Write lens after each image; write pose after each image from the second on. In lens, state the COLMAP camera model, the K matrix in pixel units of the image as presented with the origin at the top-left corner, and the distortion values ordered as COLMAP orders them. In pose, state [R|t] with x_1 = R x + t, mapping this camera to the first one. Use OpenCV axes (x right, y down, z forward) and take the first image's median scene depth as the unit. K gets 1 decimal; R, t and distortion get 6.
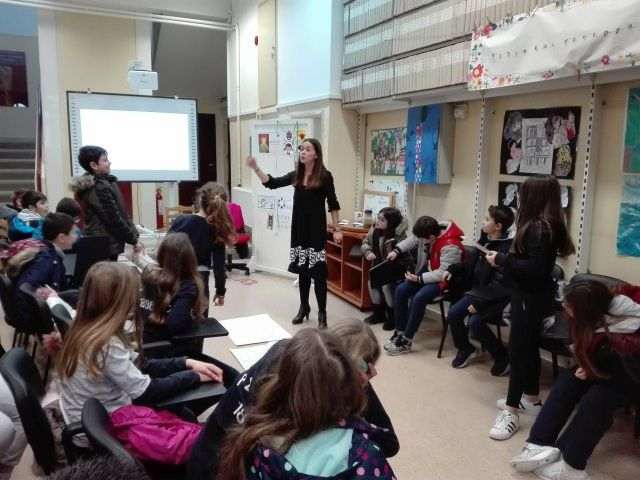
lens RADIAL K [[516.9, 0, 320.0], [0, 516.9, 240.0], [0, 0, 1]] dist [0.128317, -0.242021]
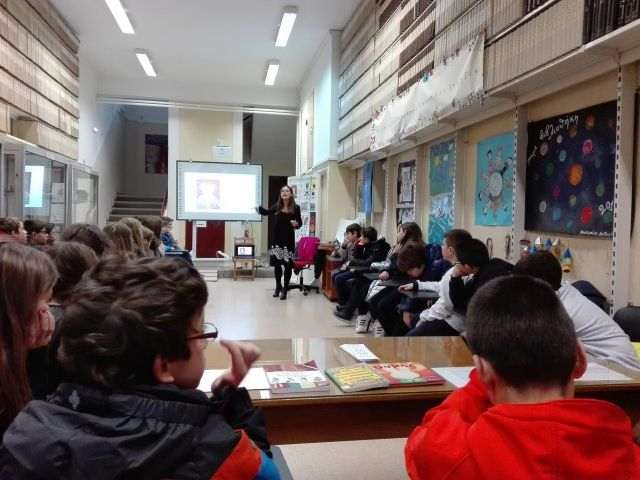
lens RADIAL K [[519.7, 0, 320.0], [0, 519.7, 240.0], [0, 0, 1]] dist [0.078188, -0.154751]
pose [[0.962924, 0.013112, -0.269453, 0.413175], [-0.047006, 0.991694, -0.119723, 0.134021], [0.265645, 0.127950, 0.955543, -0.393457]]
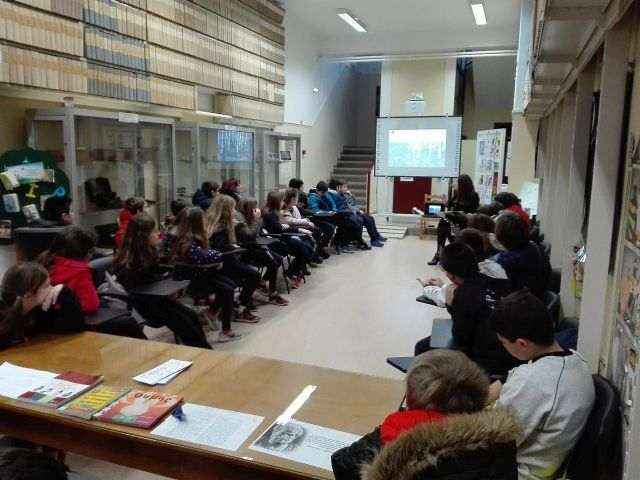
lens RADIAL K [[519.7, 0, 320.0], [0, 519.7, 240.0], [0, 0, 1]] dist [0.078188, -0.154751]
pose [[0.695409, 0.109725, -0.710188, 0.670496], [-0.118156, 0.992282, 0.037613, 0.047712], [0.708834, 0.057757, 0.703006, -0.230452]]
